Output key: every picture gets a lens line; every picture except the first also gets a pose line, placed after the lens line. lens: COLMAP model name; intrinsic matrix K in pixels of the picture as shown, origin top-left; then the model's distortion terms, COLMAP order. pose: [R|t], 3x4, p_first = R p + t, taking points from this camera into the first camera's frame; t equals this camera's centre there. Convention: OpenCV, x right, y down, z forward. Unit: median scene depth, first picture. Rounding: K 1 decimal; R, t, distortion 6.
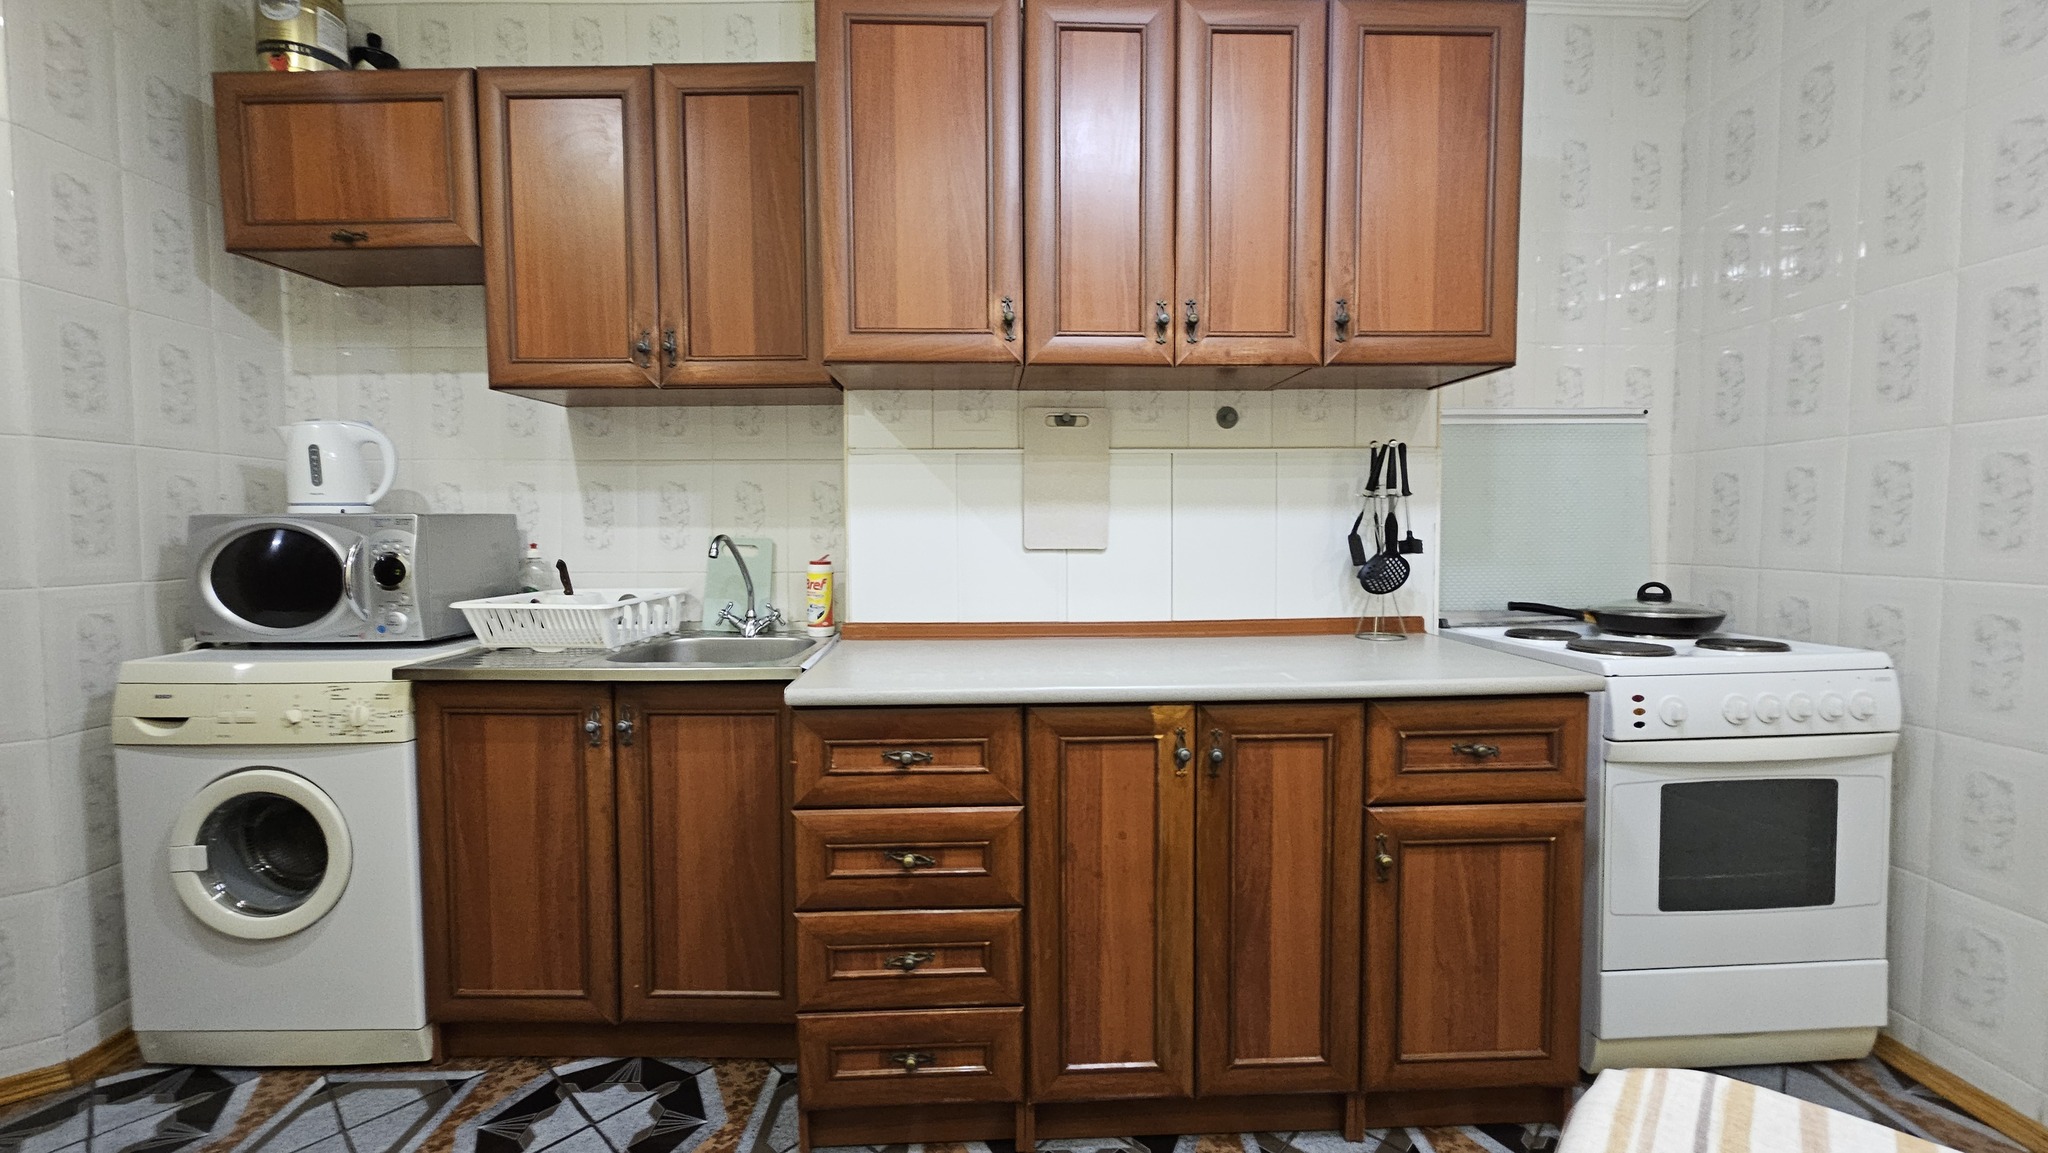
lens RADIAL K [[837.2, 0, 1016.8], [0, 837.2, 570.0], [0, 0, 1]] dist [-0.002376, 0.000762]
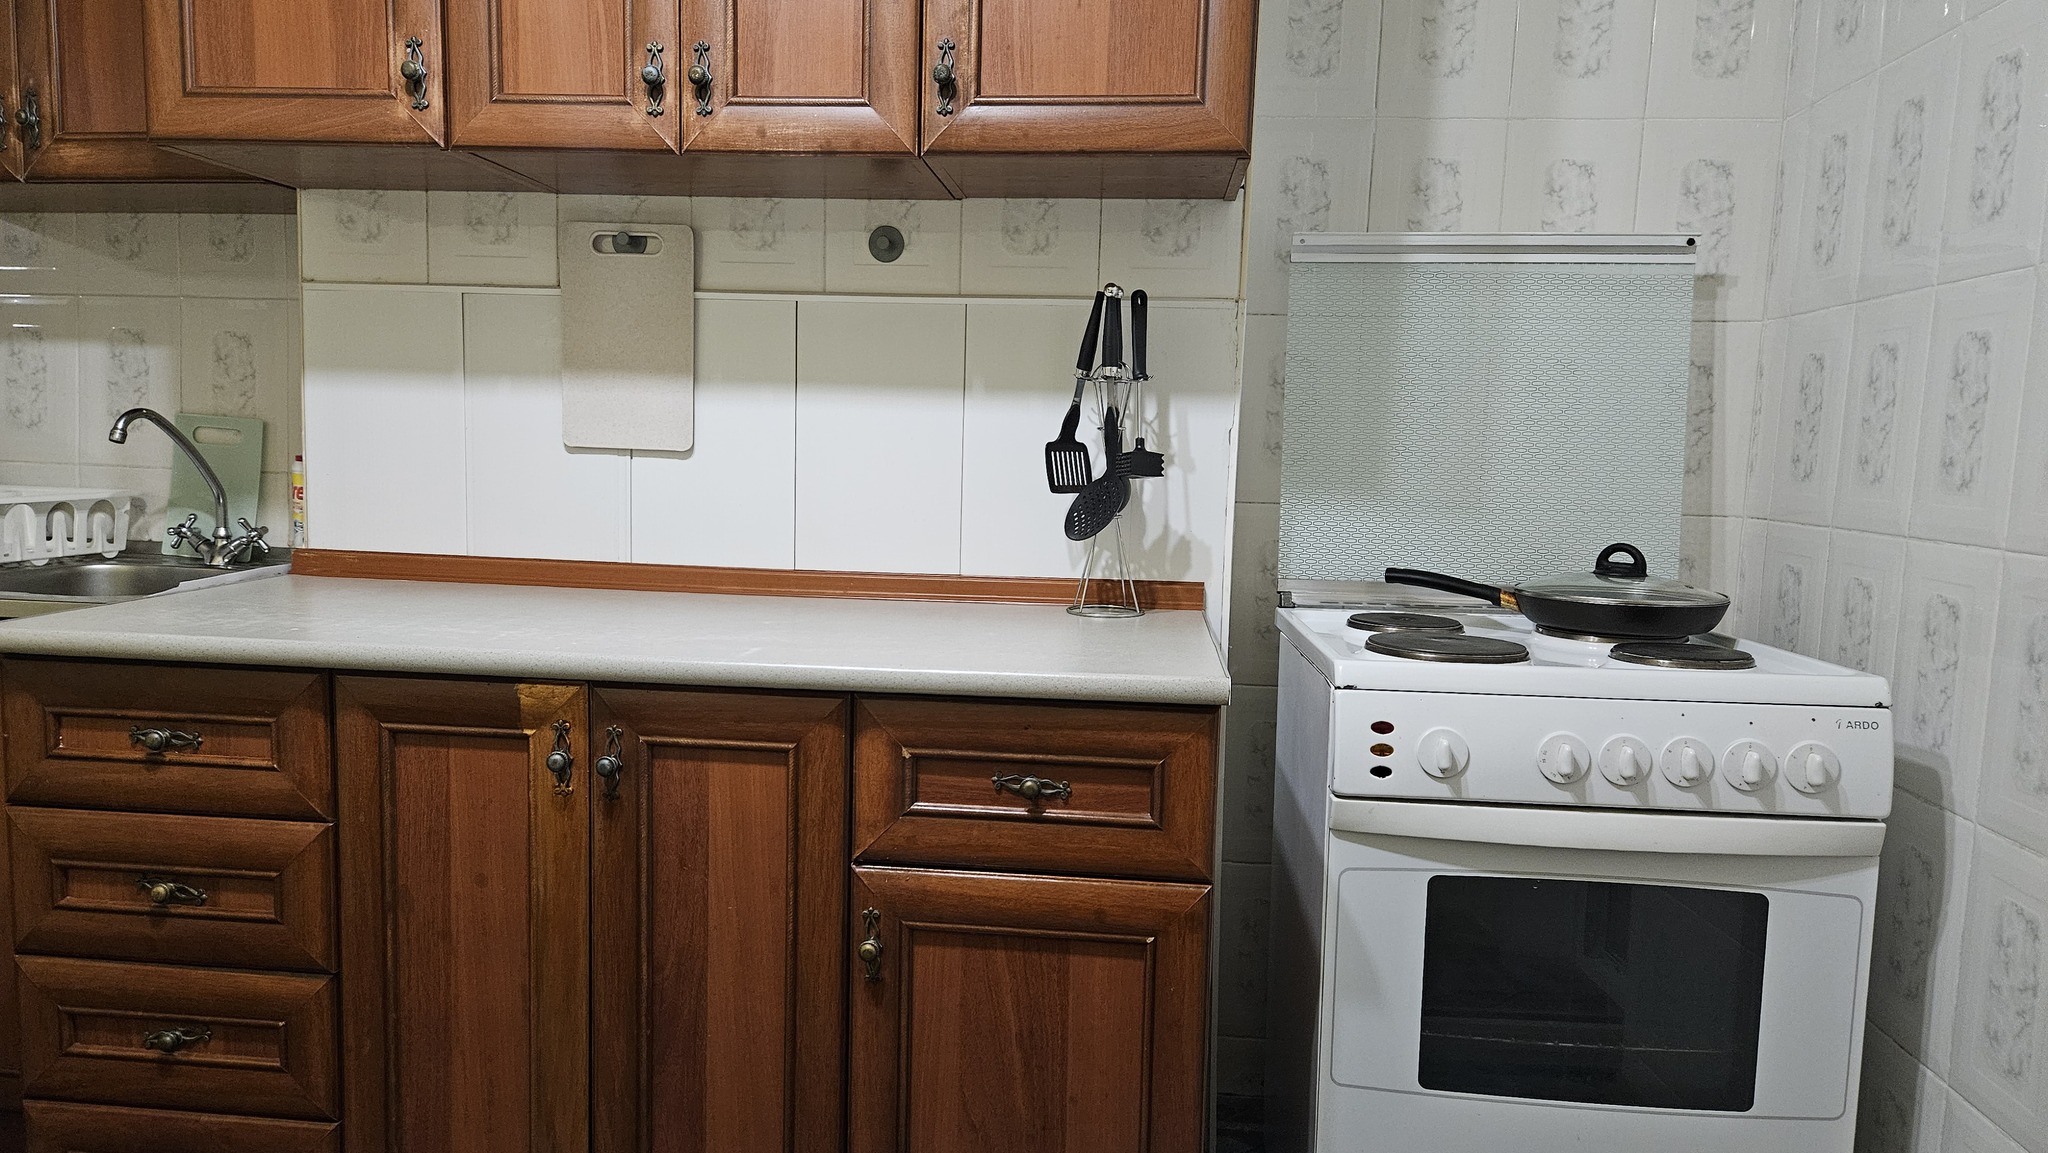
lens RADIAL K [[1360.6, 0, 994.5], [0, 1360.6, 593.1], [0, 0, 1]] dist [0.080861, -0.072650]
pose [[0.988119, 0.049505, -0.145503, 0.582612], [-0.040984, 0.997297, 0.060990, 0.010359], [0.148129, -0.054302, 0.987476, 0.006955]]
